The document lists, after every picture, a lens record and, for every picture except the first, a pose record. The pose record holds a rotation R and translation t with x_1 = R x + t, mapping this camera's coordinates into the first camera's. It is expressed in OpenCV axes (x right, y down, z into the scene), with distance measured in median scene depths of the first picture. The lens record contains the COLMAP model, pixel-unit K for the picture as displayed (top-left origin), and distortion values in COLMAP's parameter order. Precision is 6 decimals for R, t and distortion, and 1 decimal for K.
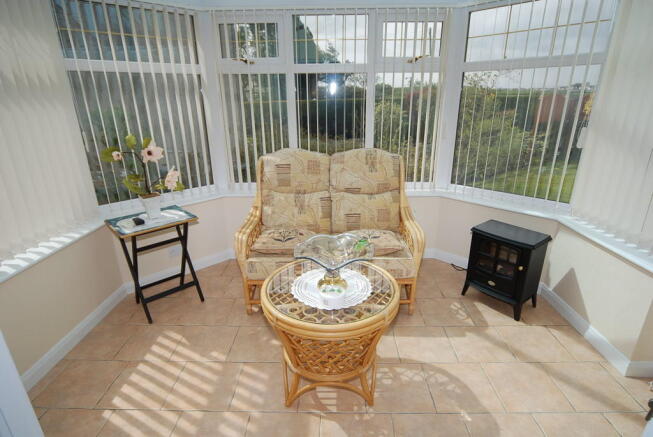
lens RADIAL K [[345.6, 0, 325.8], [0, 345.6, 220.4], [0, 0, 1]] dist [-0.011850, 0.001535]
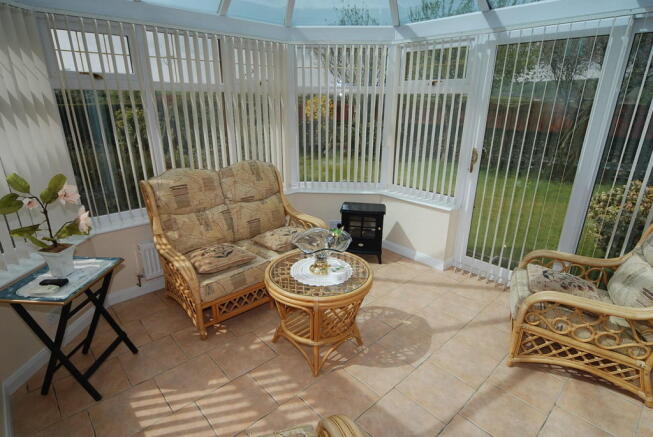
lens RADIAL K [[345.6, 0, 323.4], [0, 345.6, 218.4], [0, 0, 1]] dist [-0.011850, 0.001535]
pose [[0.731618, -0.209721, 0.648654, -0.558316], [0.217330, 0.973609, 0.069657, -0.060066], [-0.646144, 0.090010, 0.757889, 0.006494]]
